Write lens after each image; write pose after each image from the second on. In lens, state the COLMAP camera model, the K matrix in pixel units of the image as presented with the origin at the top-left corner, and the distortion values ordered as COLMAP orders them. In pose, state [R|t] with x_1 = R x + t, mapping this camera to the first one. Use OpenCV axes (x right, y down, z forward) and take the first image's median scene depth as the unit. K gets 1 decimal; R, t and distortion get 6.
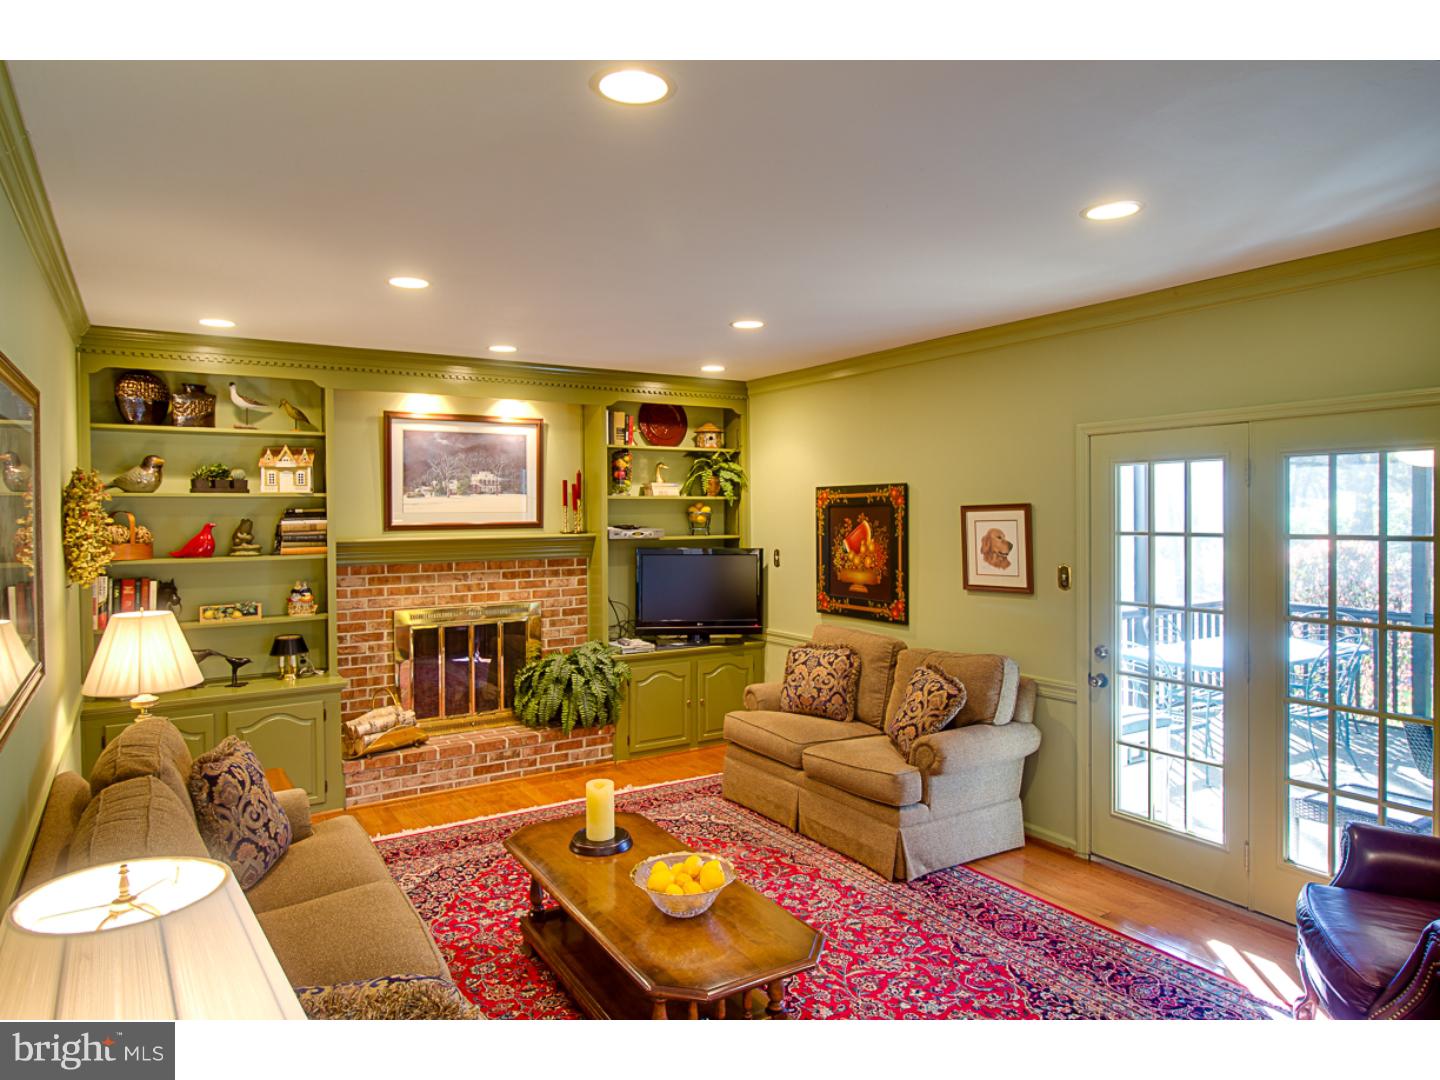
lens RADIAL K [[901.1, 0, 722.2], [0, 901.1, 523.0], [0, 0, 1]] dist [0.010032, -0.011531]
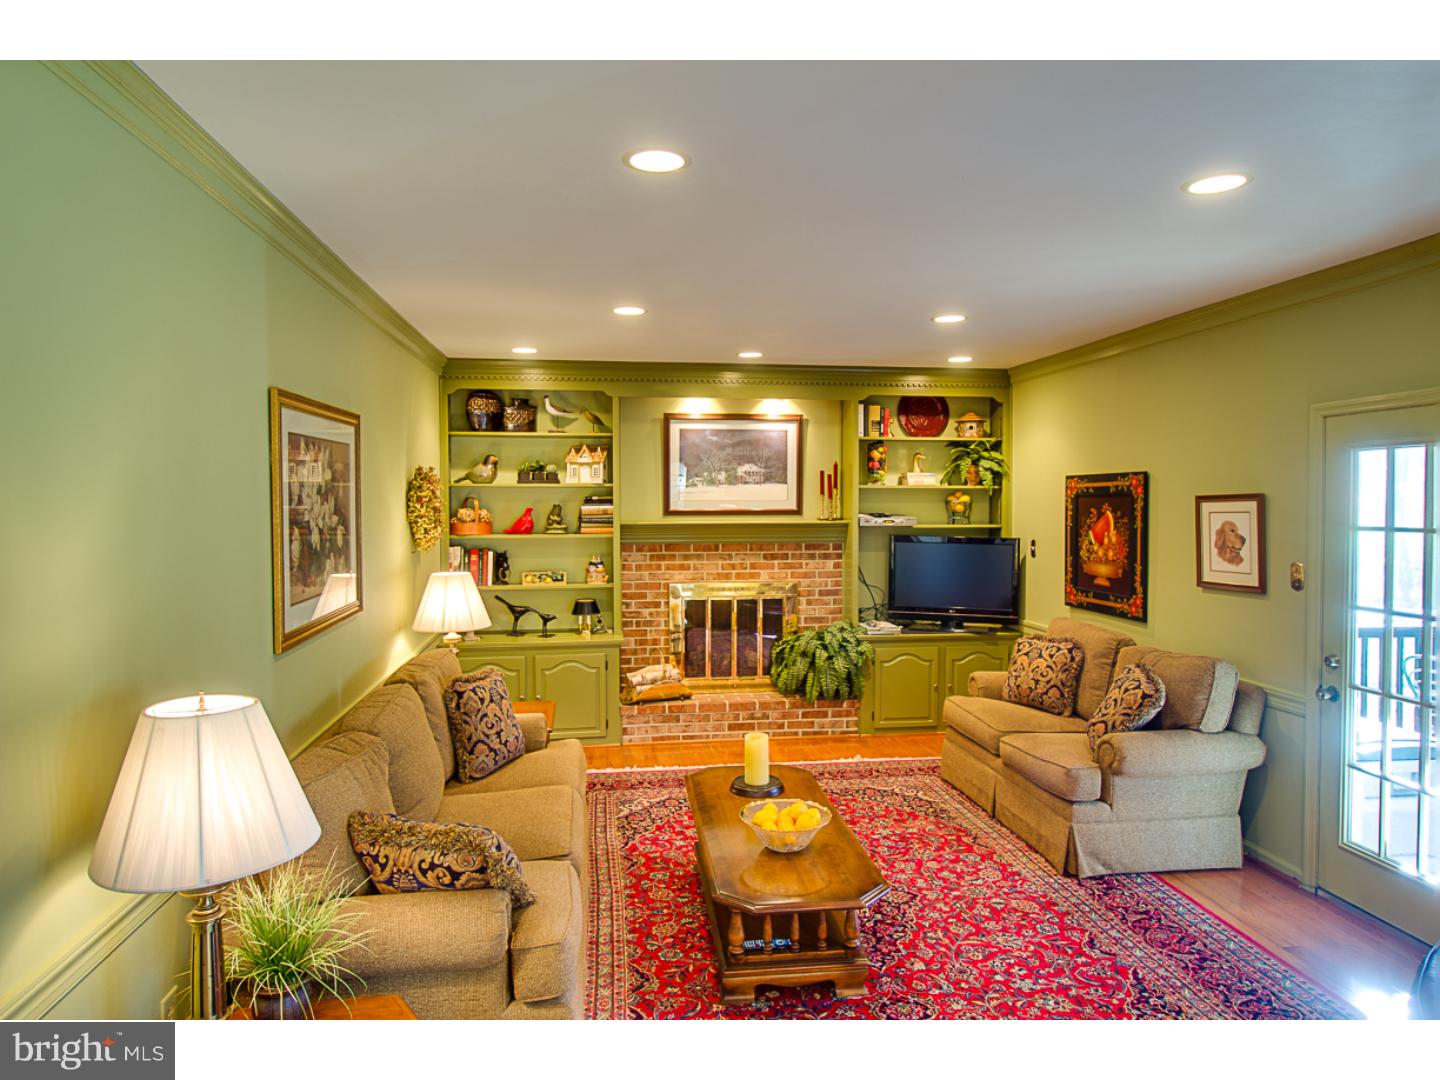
lens RADIAL K [[901.1, 0, 722.2], [0, 901.1, 523.0], [0, 0, 1]] dist [0.010032, -0.011531]
pose [[0.910243, 0.016199, -0.413757, 0.197548], [-0.010983, 0.999827, 0.014984, 0.000205], [0.413928, -0.009095, 0.910264, -0.041842]]
